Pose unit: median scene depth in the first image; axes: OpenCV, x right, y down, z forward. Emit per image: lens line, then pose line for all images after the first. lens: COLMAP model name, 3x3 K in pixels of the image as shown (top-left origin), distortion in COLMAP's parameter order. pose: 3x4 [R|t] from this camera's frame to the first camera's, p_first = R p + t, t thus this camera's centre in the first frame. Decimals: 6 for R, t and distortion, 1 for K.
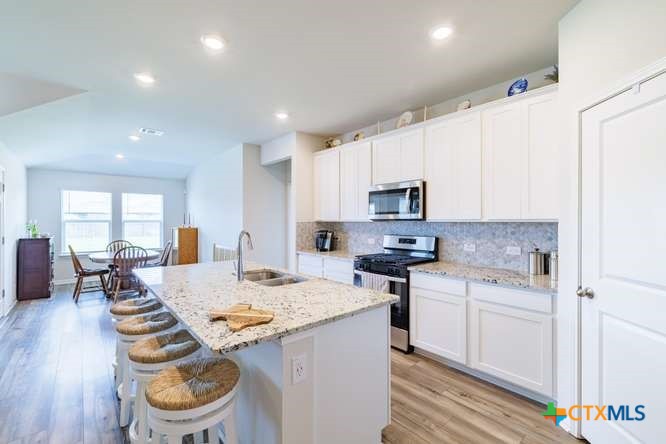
lens RADIAL K [[293.2, 0, 328.7], [0, 293.2, 220.8], [0, 0, 1]] dist [0.000012, 0.001200]
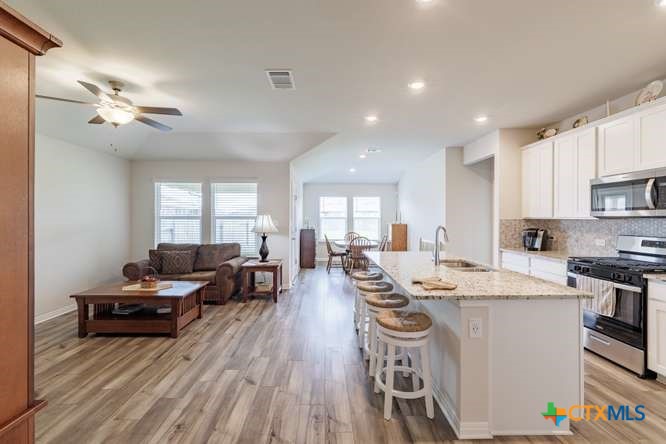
lens RADIAL K [[293.2, 0, 330.4], [0, 293.2, 219.1], [0, 0, 1]] dist [0.000012, 0.001200]
pose [[0.778430, 0.004015, -0.627718, 0.083461], [-0.001758, 0.999990, 0.004216, 0.000139], [0.627728, -0.002178, 0.778429, -0.171336]]
